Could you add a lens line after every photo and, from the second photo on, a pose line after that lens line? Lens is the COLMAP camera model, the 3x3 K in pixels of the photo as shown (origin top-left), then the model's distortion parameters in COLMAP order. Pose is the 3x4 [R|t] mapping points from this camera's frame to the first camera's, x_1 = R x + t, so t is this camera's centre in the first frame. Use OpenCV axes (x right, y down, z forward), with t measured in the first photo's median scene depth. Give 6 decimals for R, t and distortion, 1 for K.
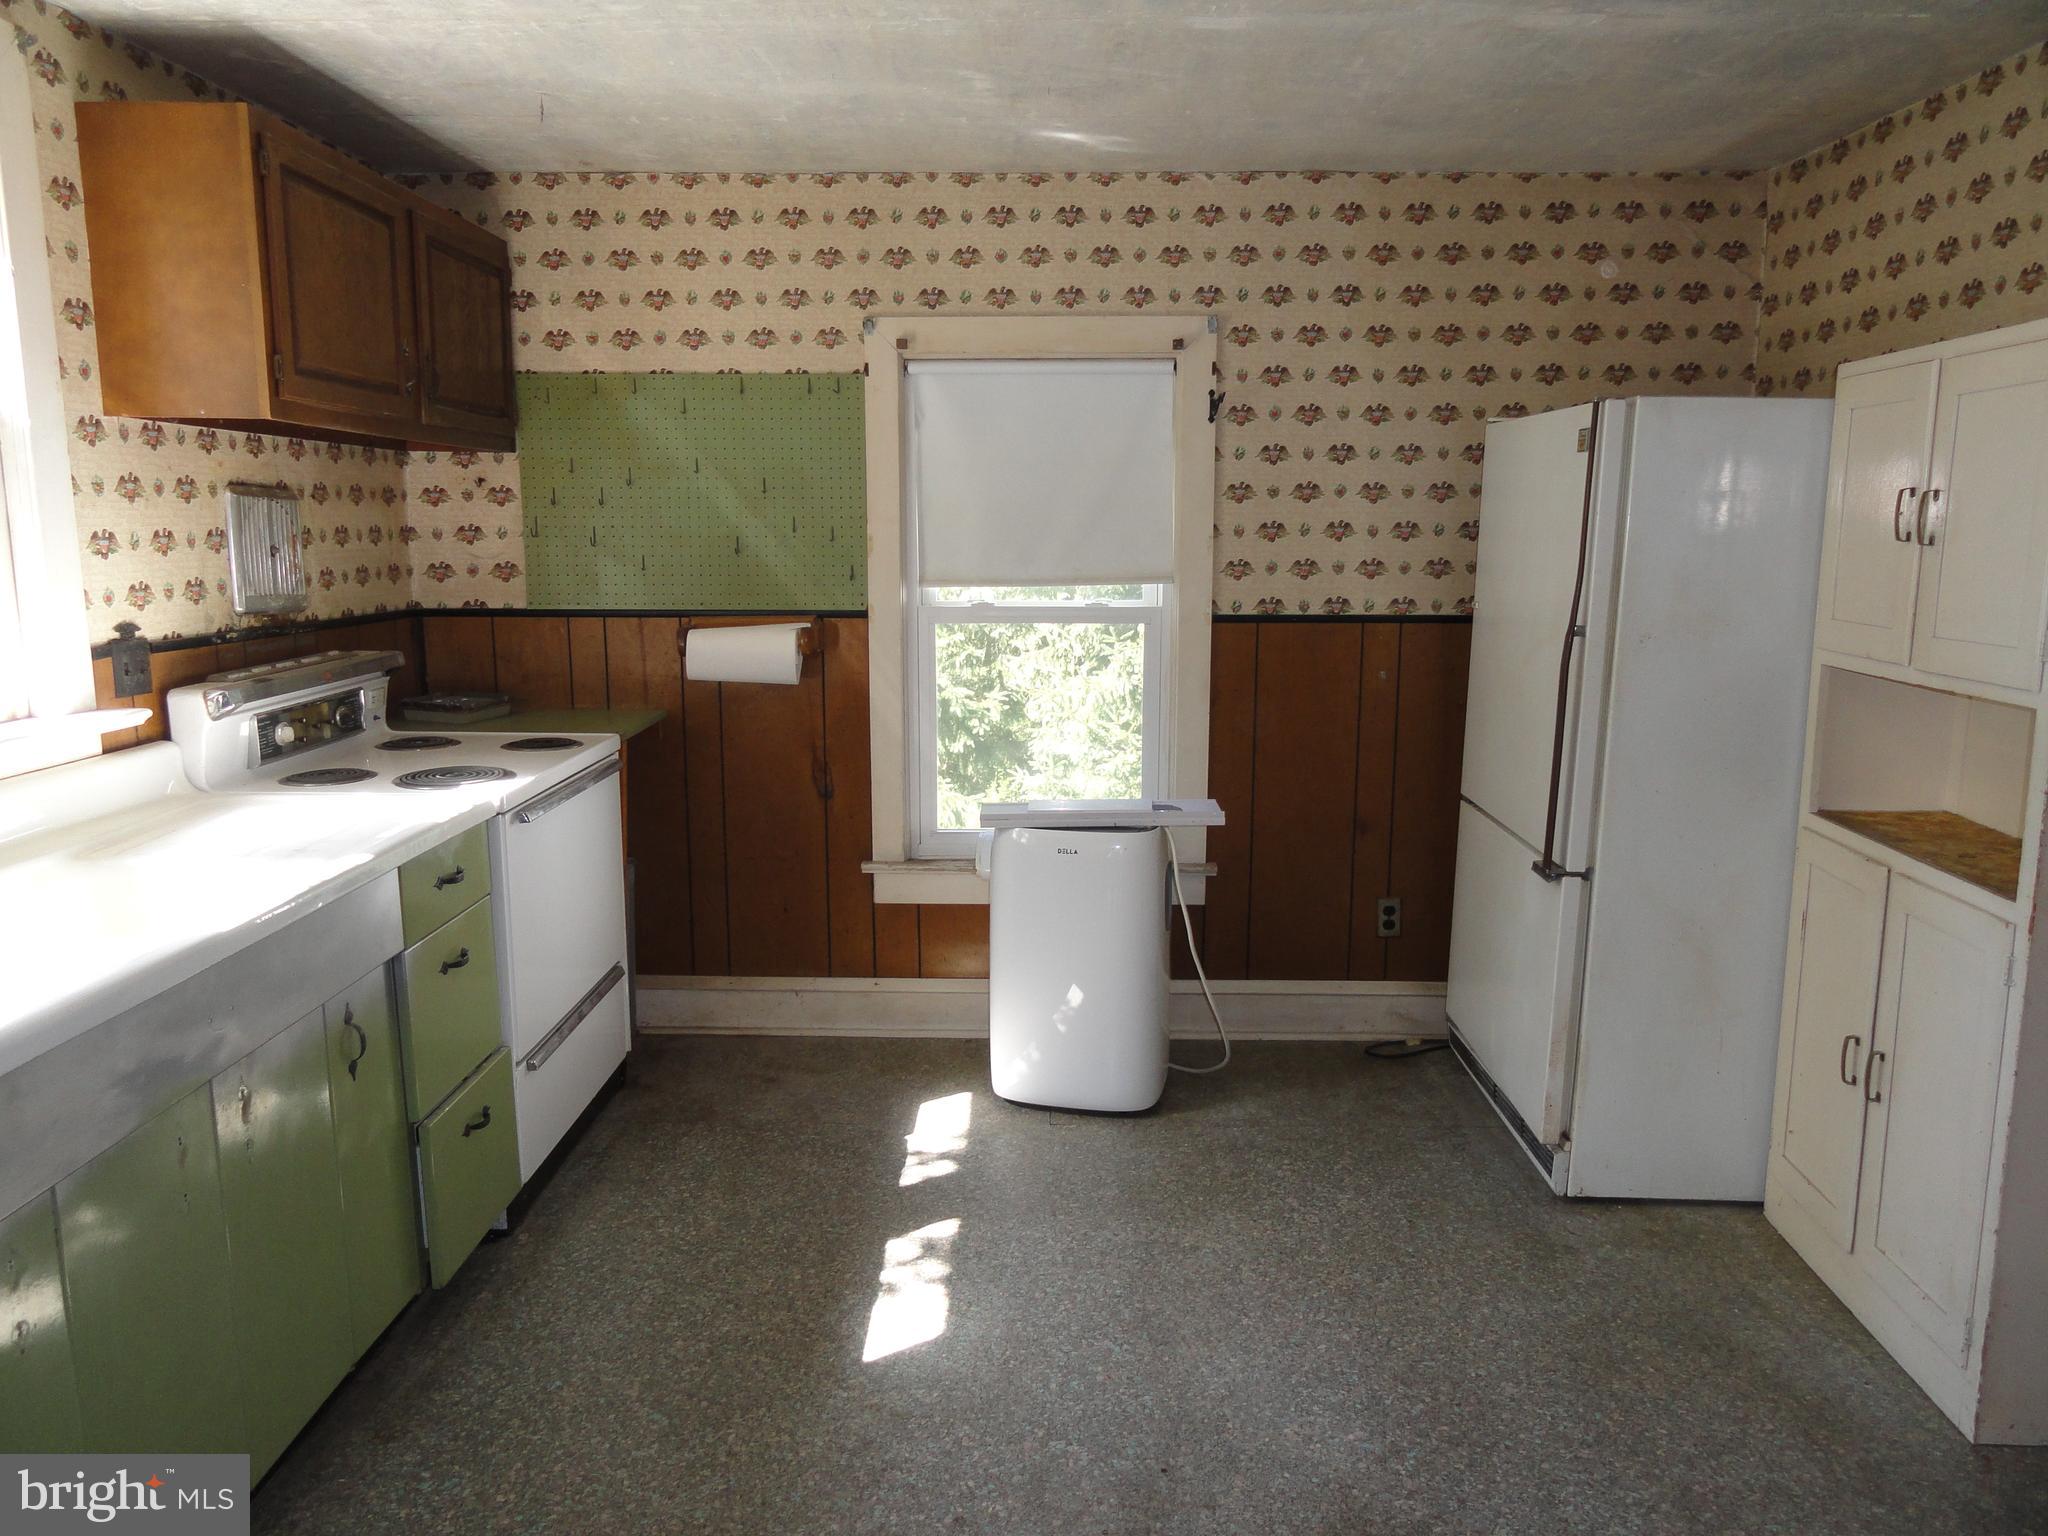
lens RADIAL K [[1425.8, 0, 1024.0], [0, 1425.8, 768.0], [0, 0, 1]] dist [-0.005751, 0.006078]
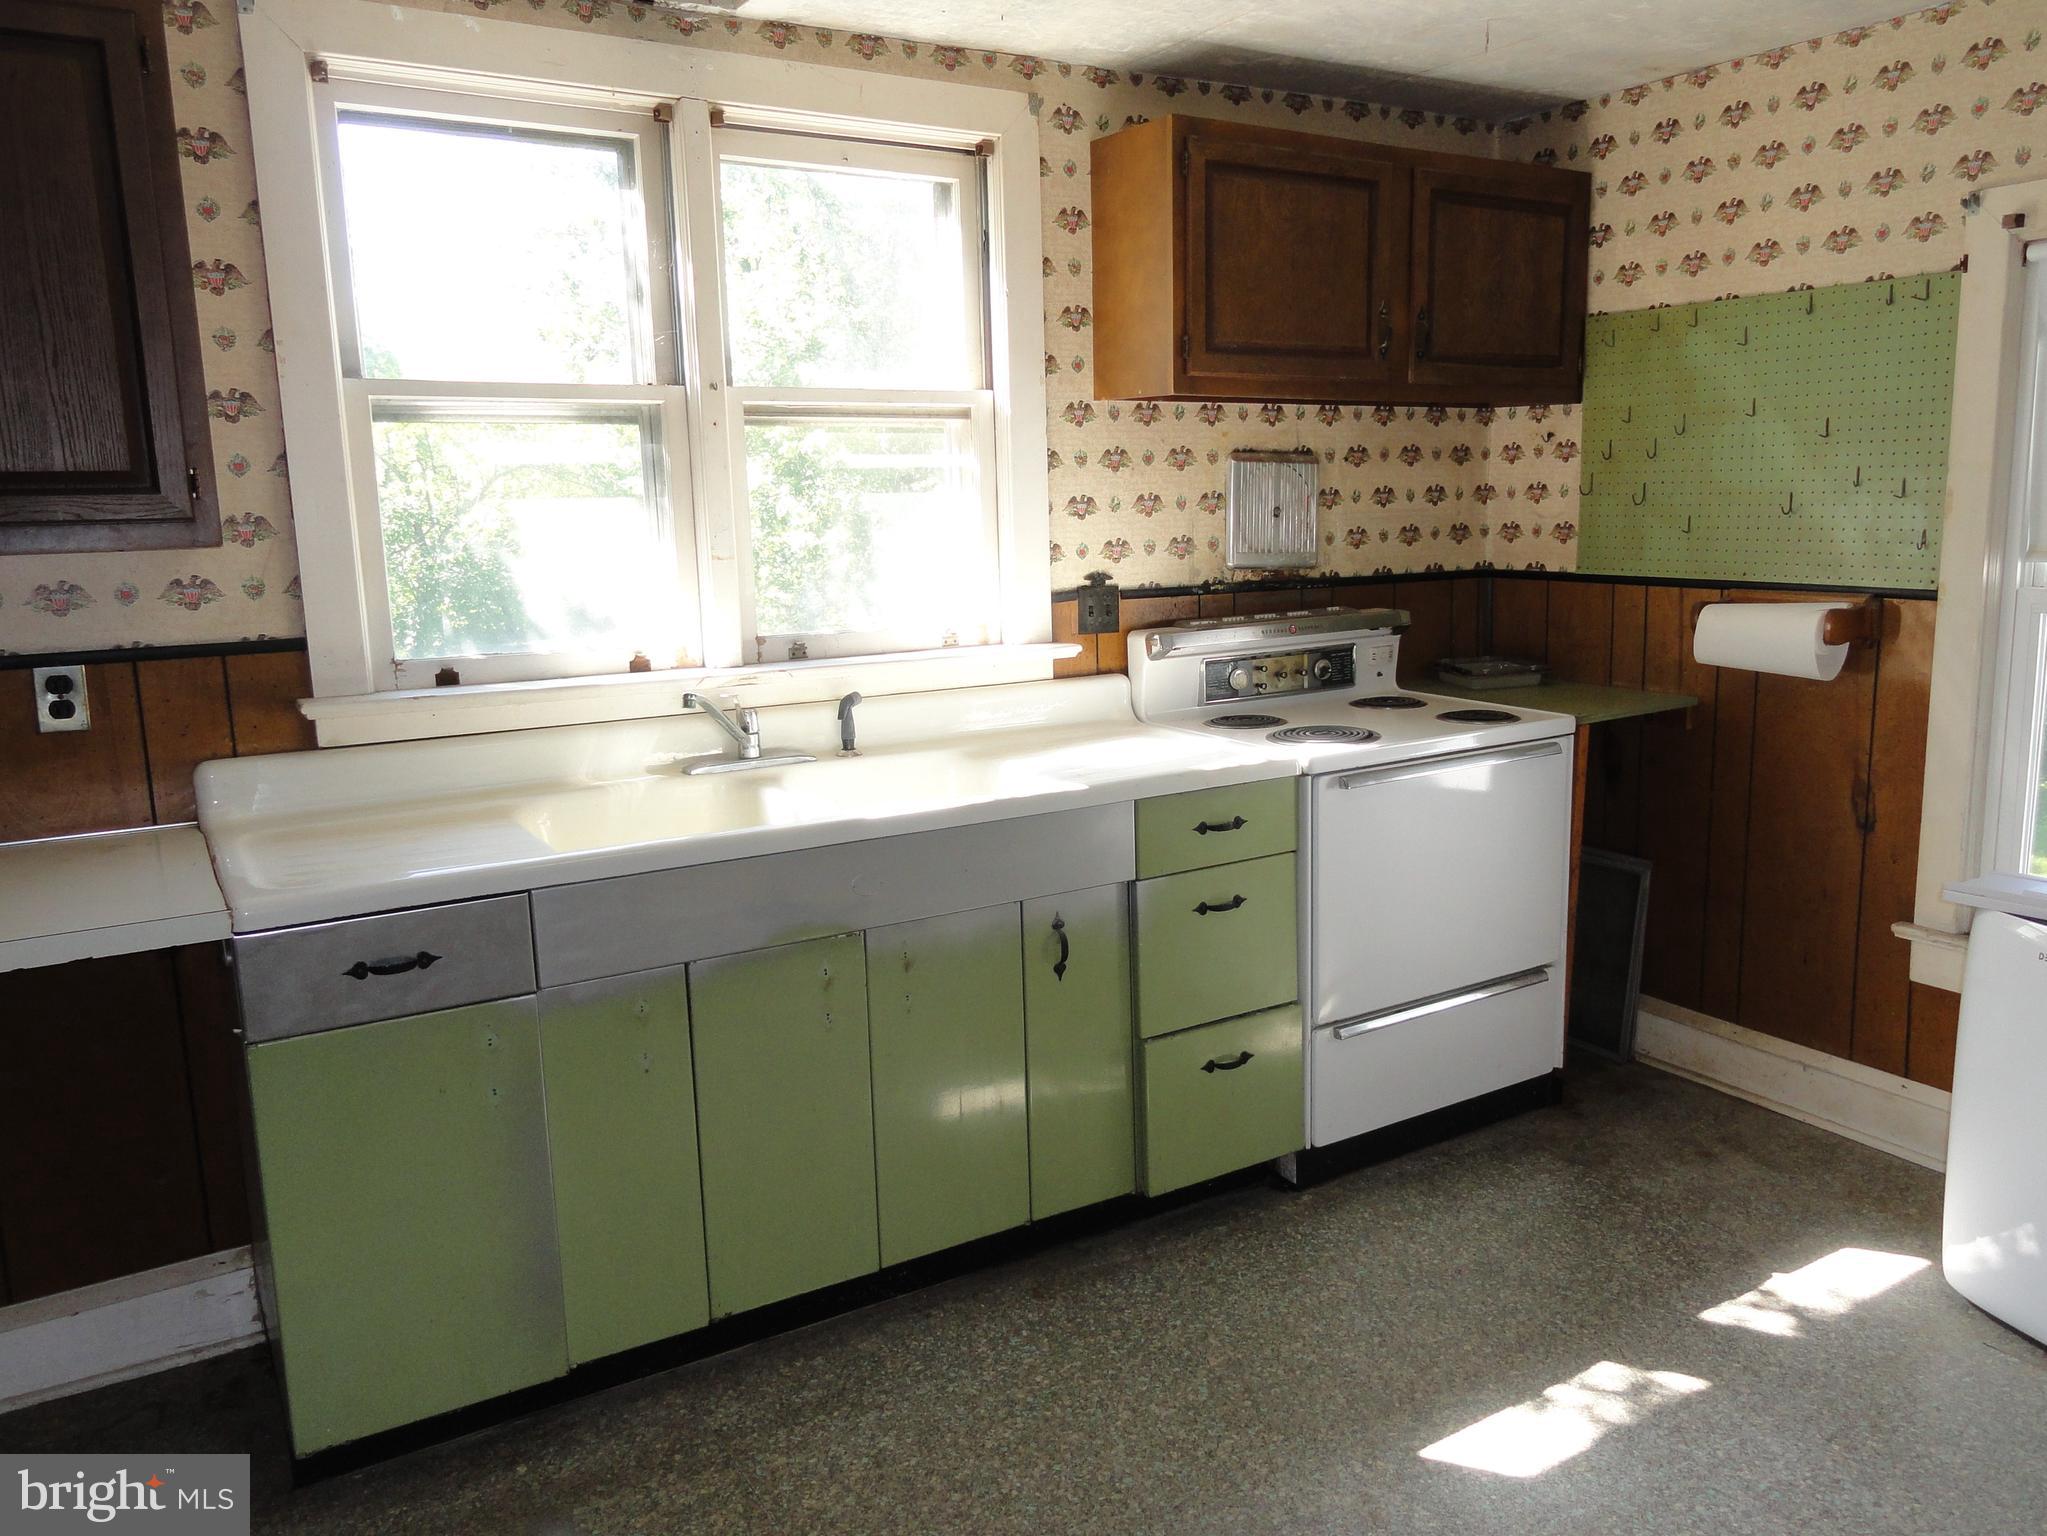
lens RADIAL K [[1559.1, 0, 1115.5], [0, 1559.1, 768.5], [0, 0, 1]] dist [-0.000656, 0.003623]
pose [[0.559556, 0.135215, -0.817688, 0.345063], [-0.120975, 0.989360, 0.080818, -0.033971], [0.819916, 0.053698, 0.569960, 0.198055]]
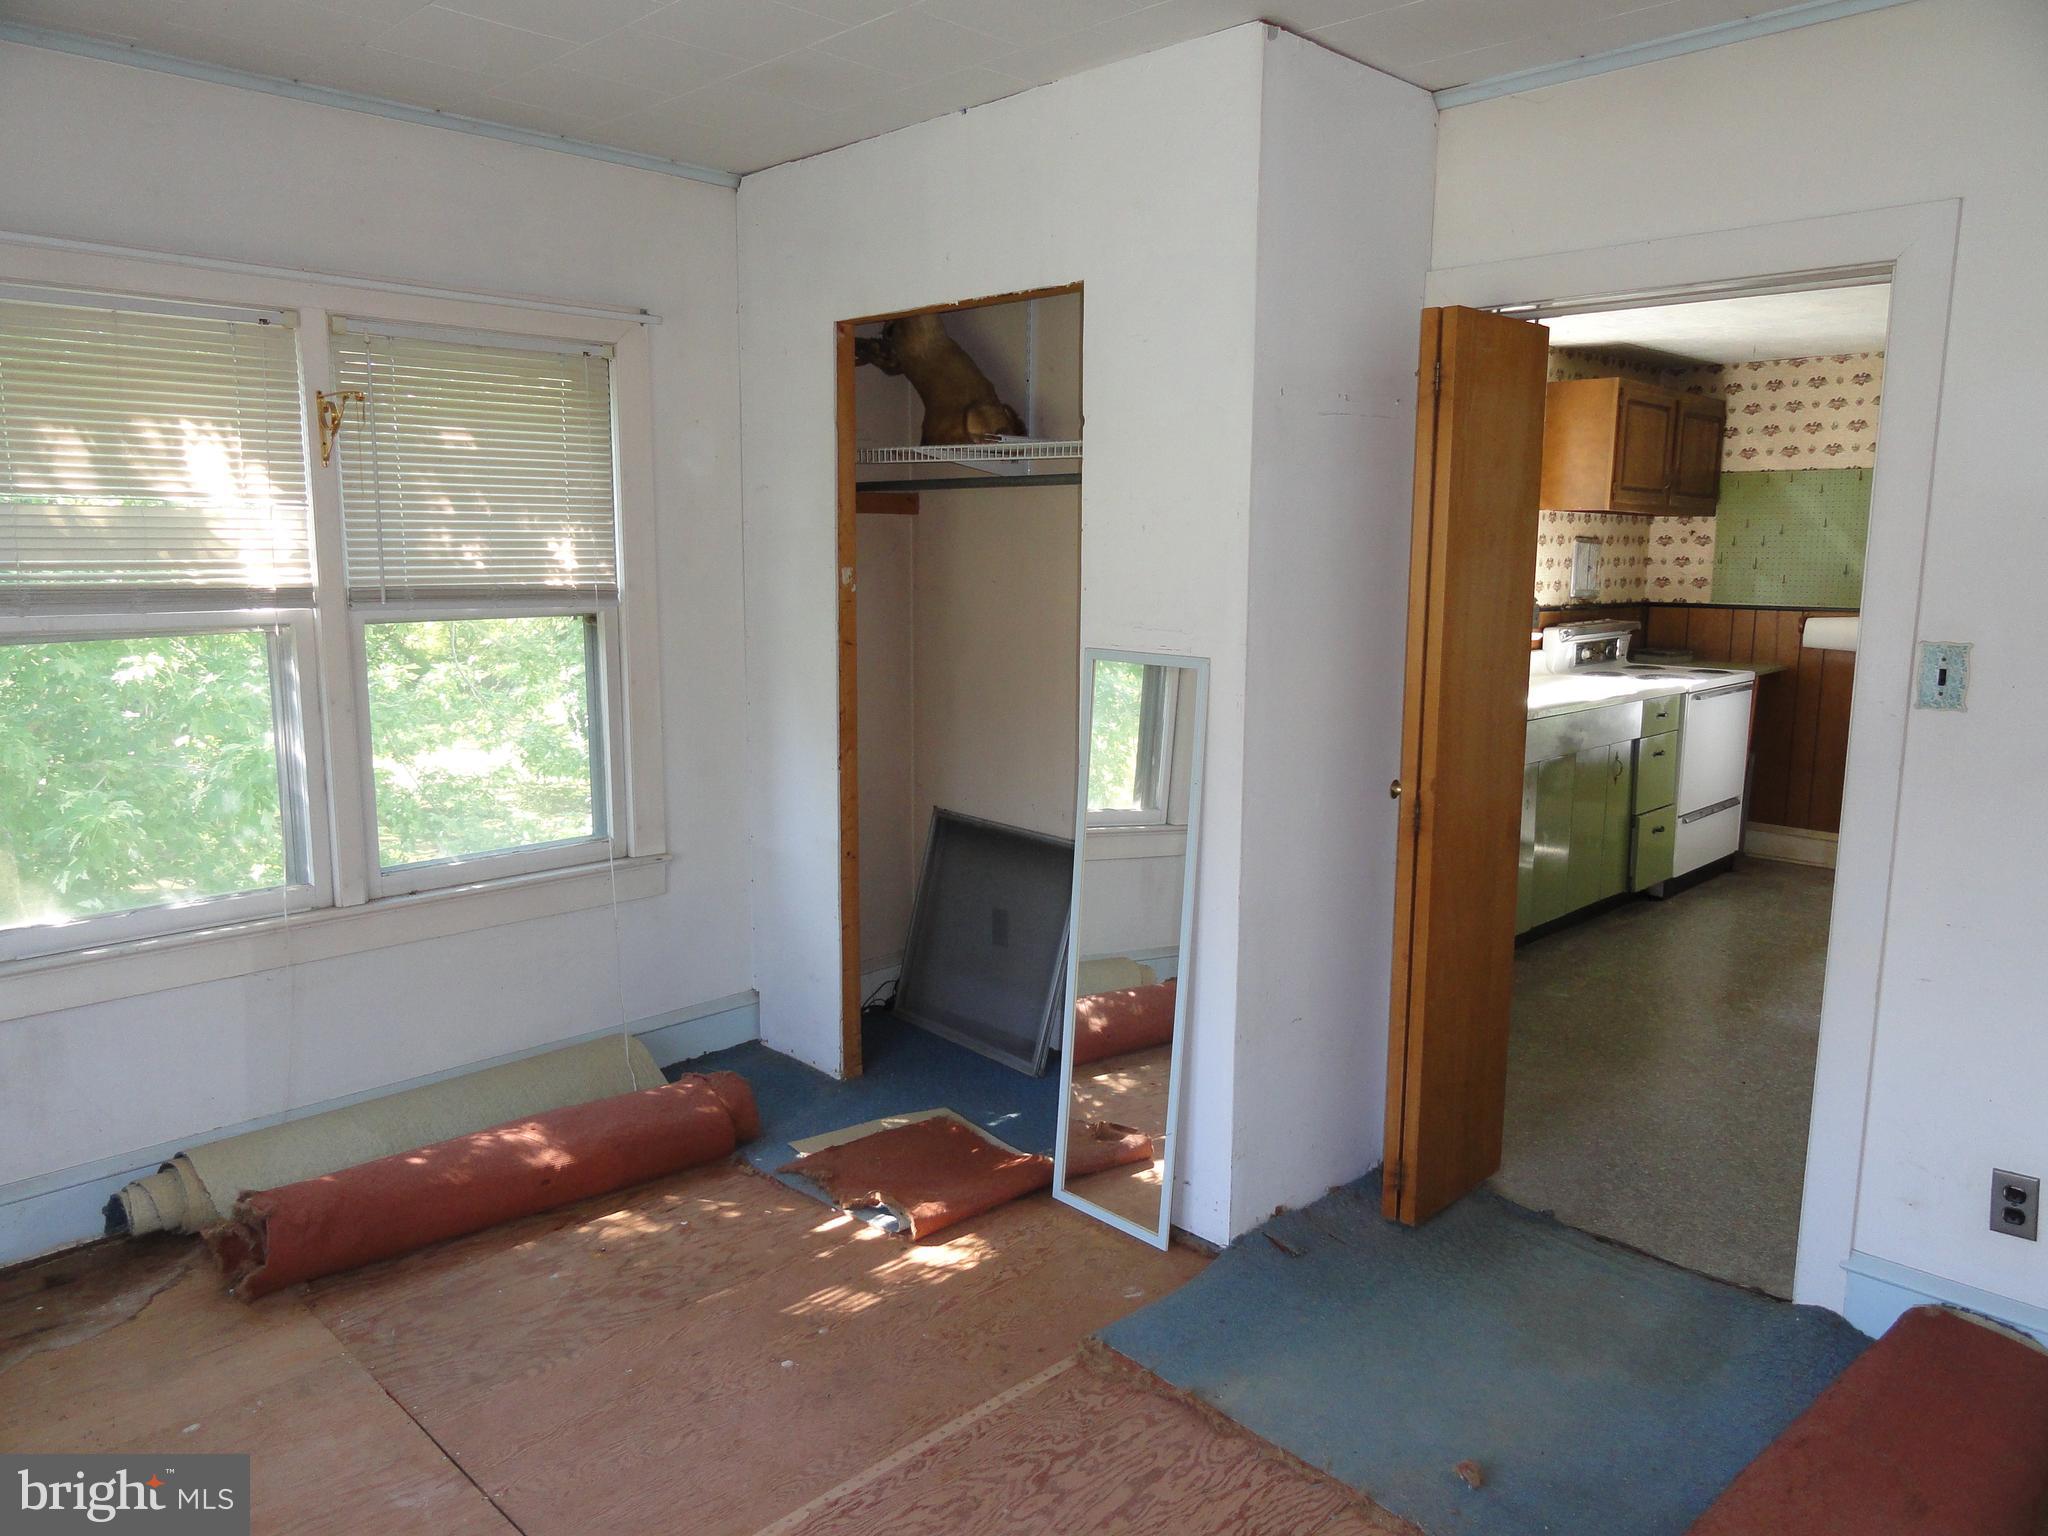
lens RADIAL K [[1425.8, 0, 1024.0], [0, 1425.8, 768.0], [0, 0, 1]] dist [-0.005751, 0.006078]
pose [[0.719323, 0.107223, -0.686351, 0.292993], [-0.121284, 0.992226, 0.027896, 0.154186], [0.684006, 0.063177, 0.726735, -0.913385]]
